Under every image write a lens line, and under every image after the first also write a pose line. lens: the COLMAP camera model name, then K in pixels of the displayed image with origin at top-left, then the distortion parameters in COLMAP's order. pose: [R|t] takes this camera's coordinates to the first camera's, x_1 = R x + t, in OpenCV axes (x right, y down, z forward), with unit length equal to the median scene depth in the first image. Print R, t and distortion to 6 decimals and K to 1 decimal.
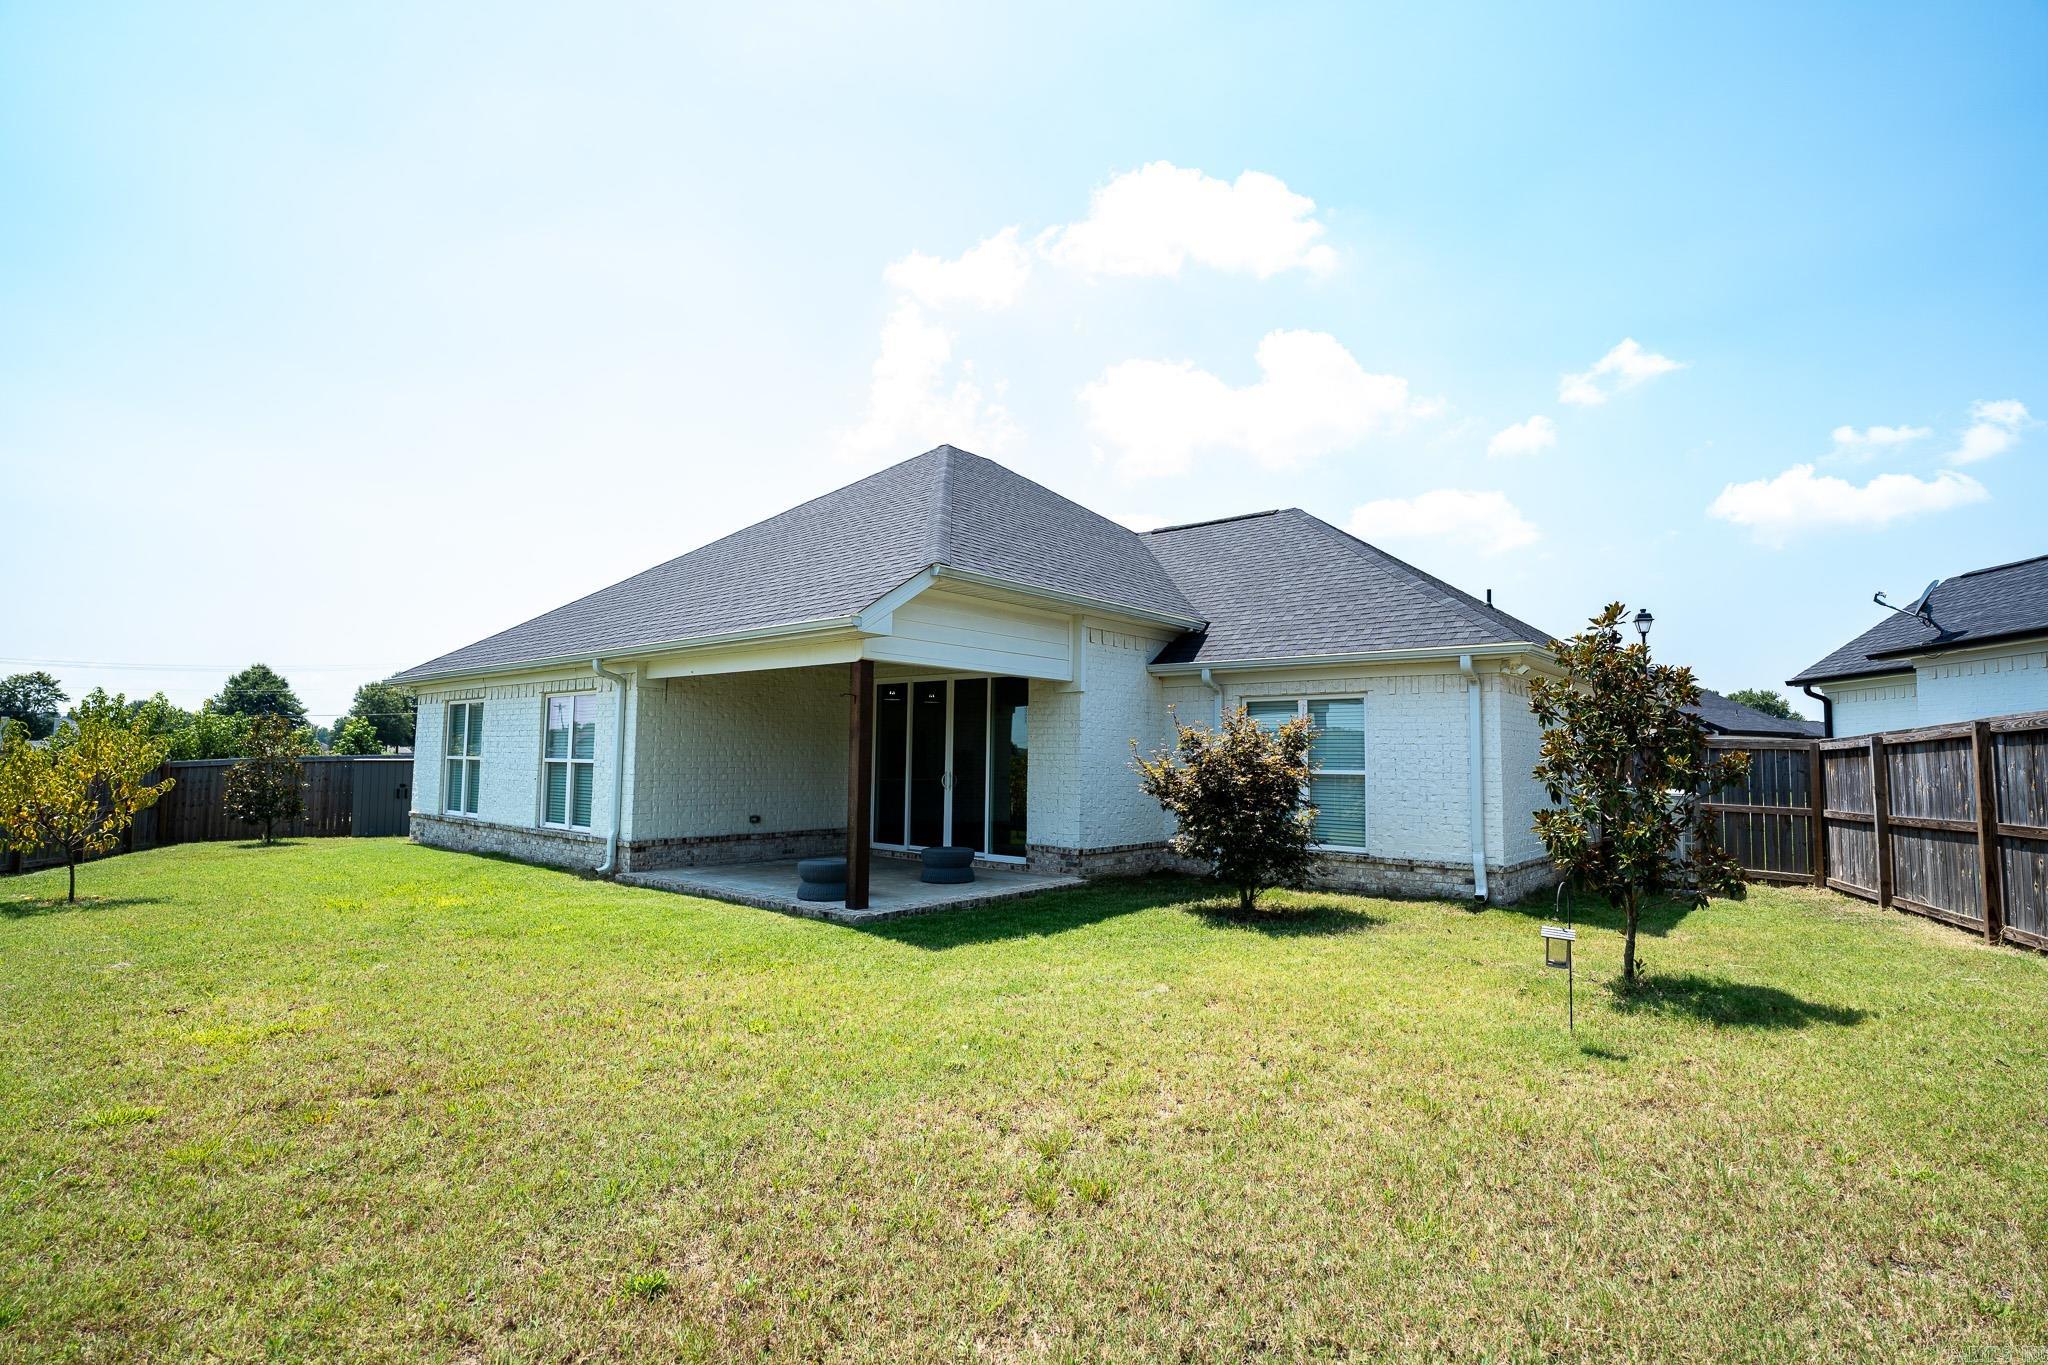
lens RADIAL K [[1077.3, 0, 1024.0], [0, 1077.3, 682.5], [0, 0, 1]] dist [0.006007, 0.000756]
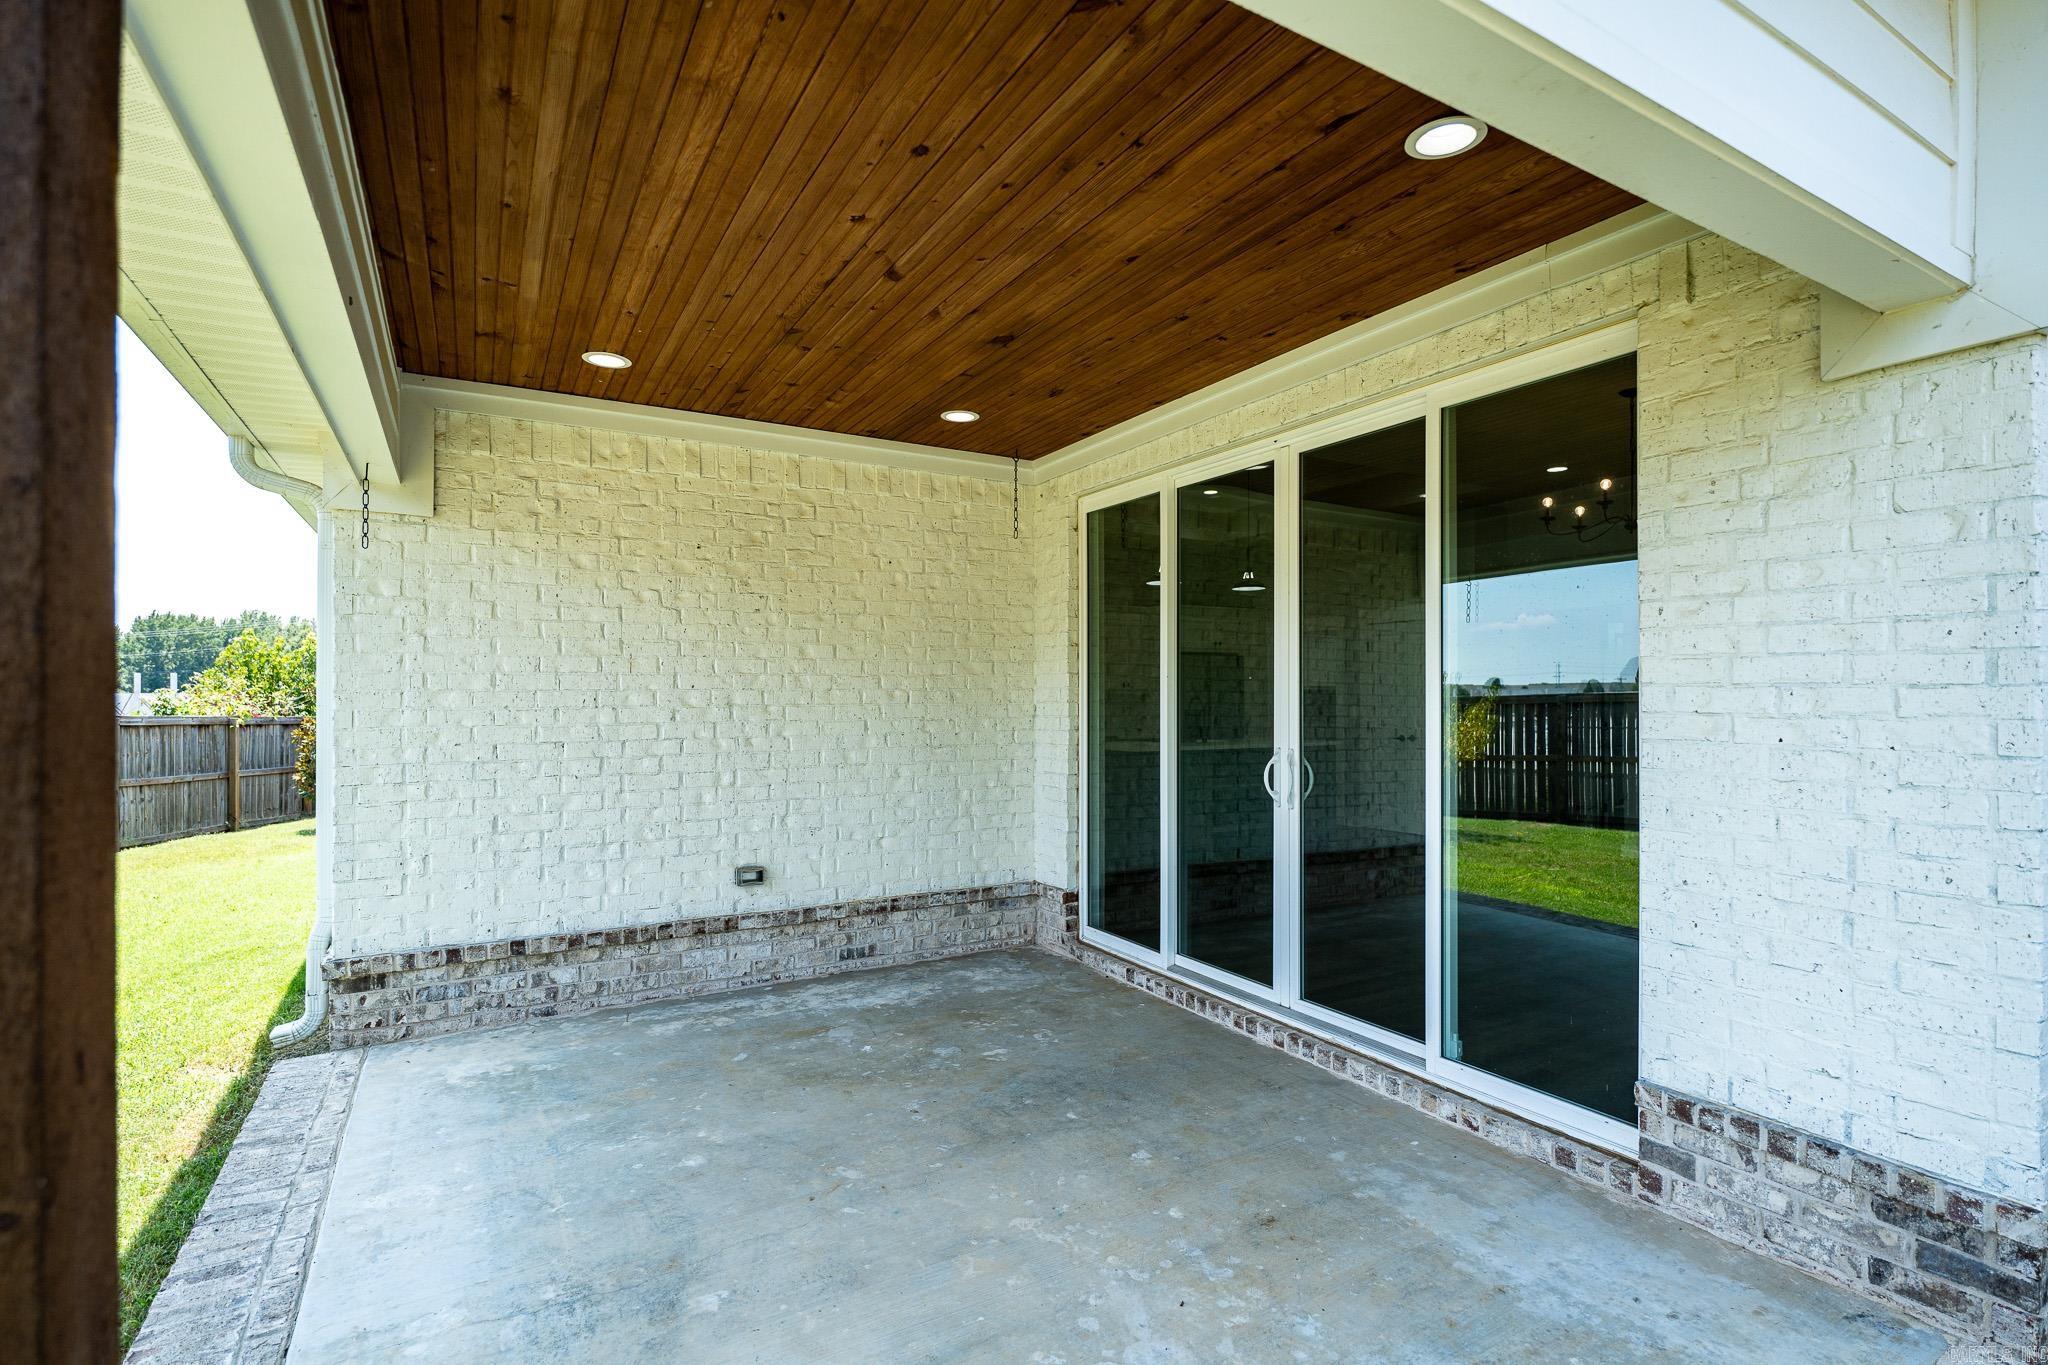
lens RADIAL K [[969.0, 0, 1020.6], [0, 969.0, 699.7], [0, 0, 1]] dist [-0.018200, 0.000230]
pose [[0.941684, -0.013449, -0.336231, -0.049542], [0.038838, 0.996867, 0.068899, 0.047517], [0.334251, -0.077940, 0.939256, 0.727716]]
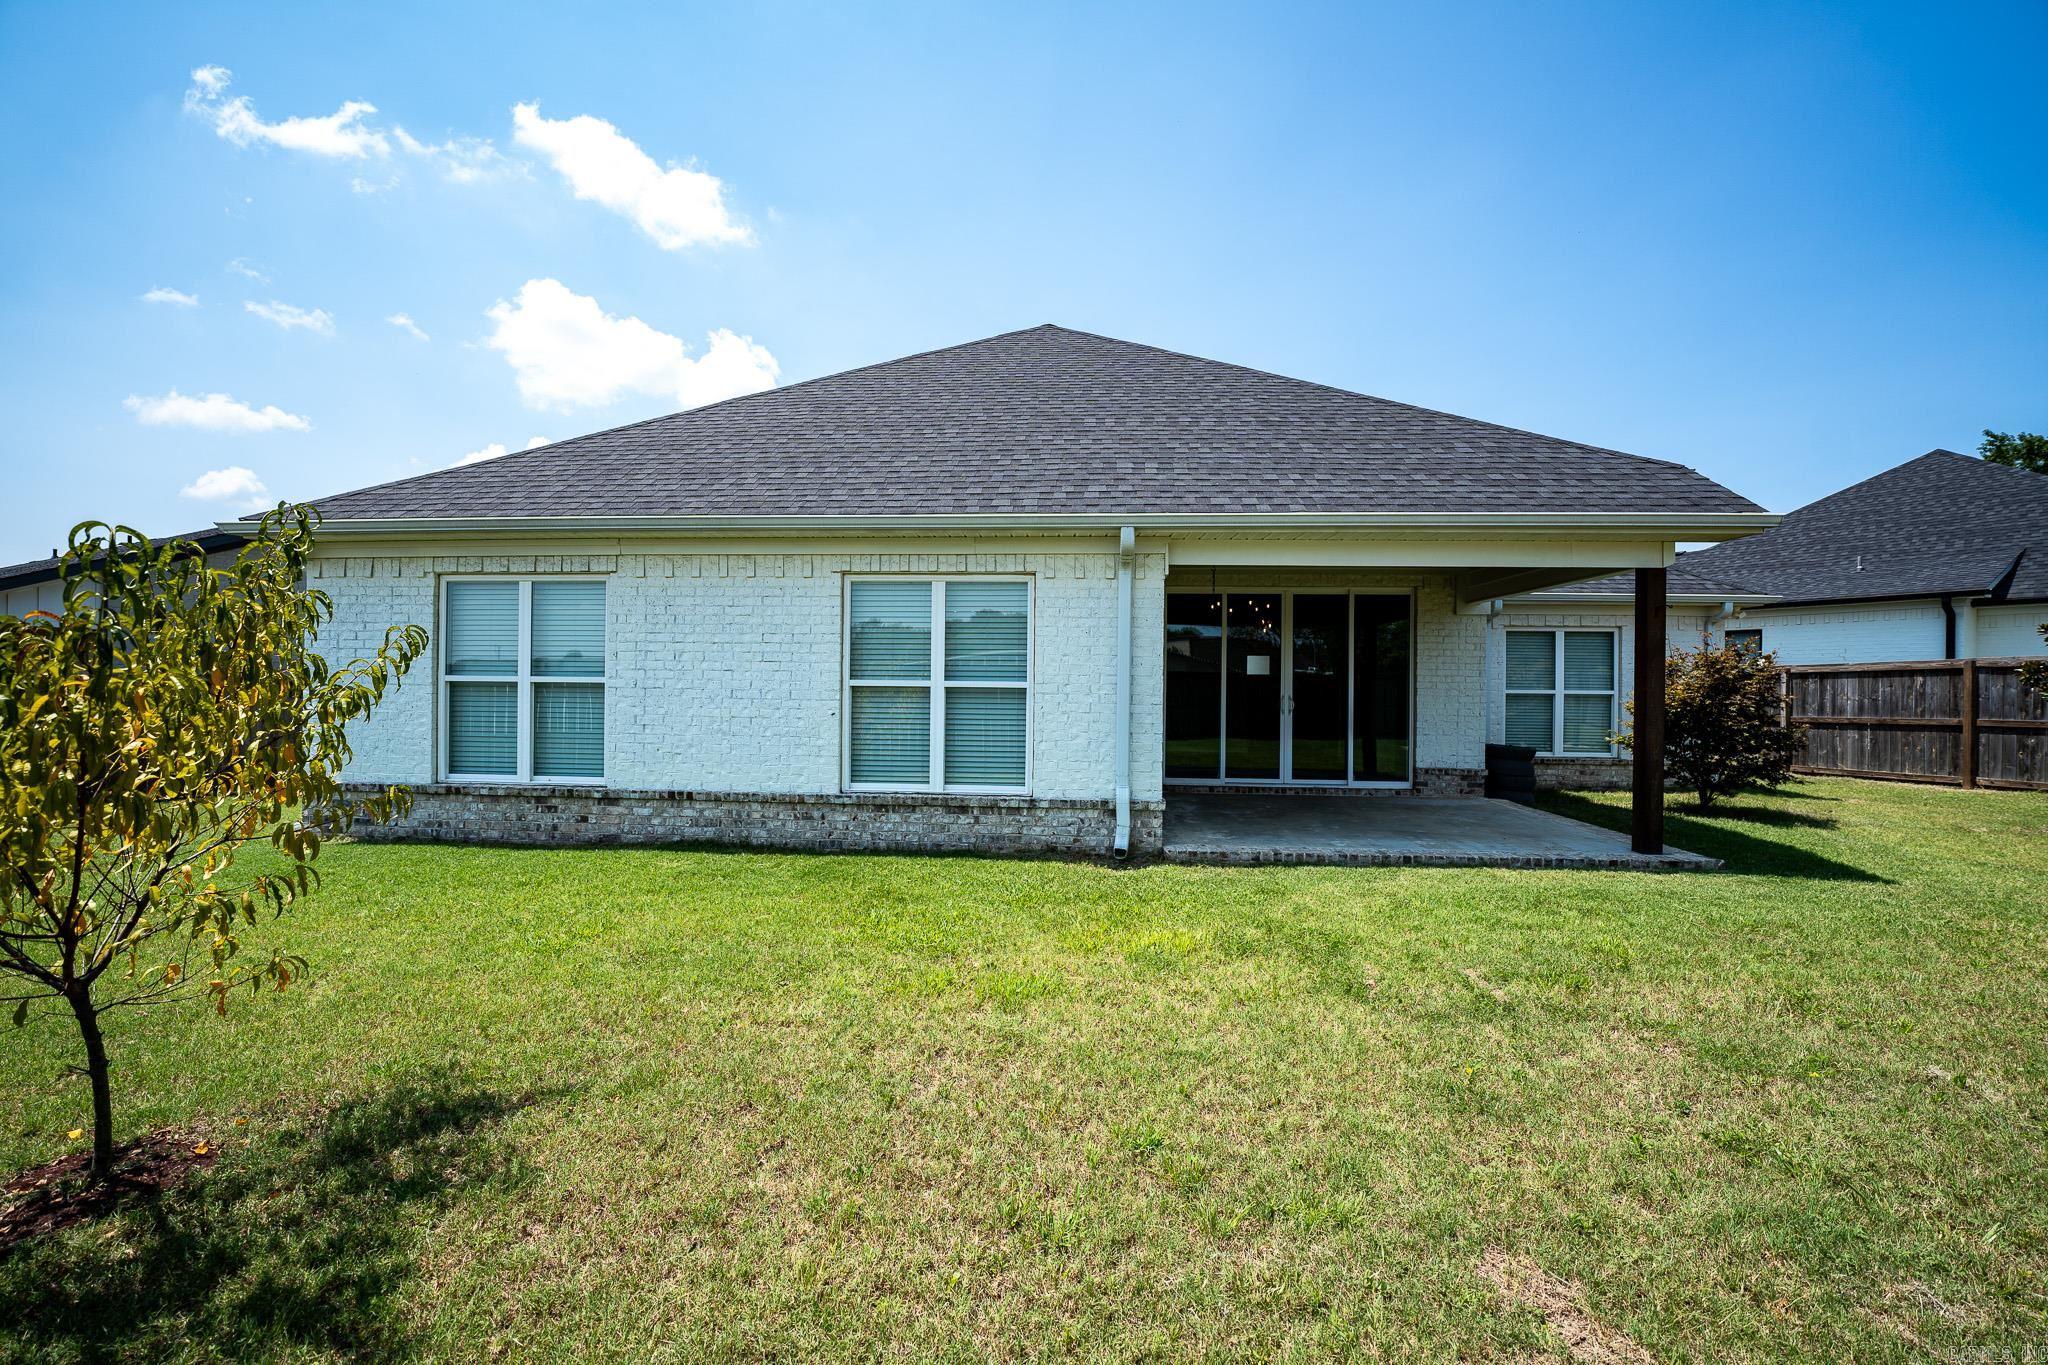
lens RADIAL K [[827.4, 0, 1024.6], [0, 827.4, 685.8], [0, 0, 1]] dist [-0.030925, 0.003558]
pose [[0.789062, -0.008705, 0.614252, -0.693681], [-0.048336, 0.995920, 0.076207, 0.034316], [-0.612409, -0.089823, 0.785422, 0.604177]]
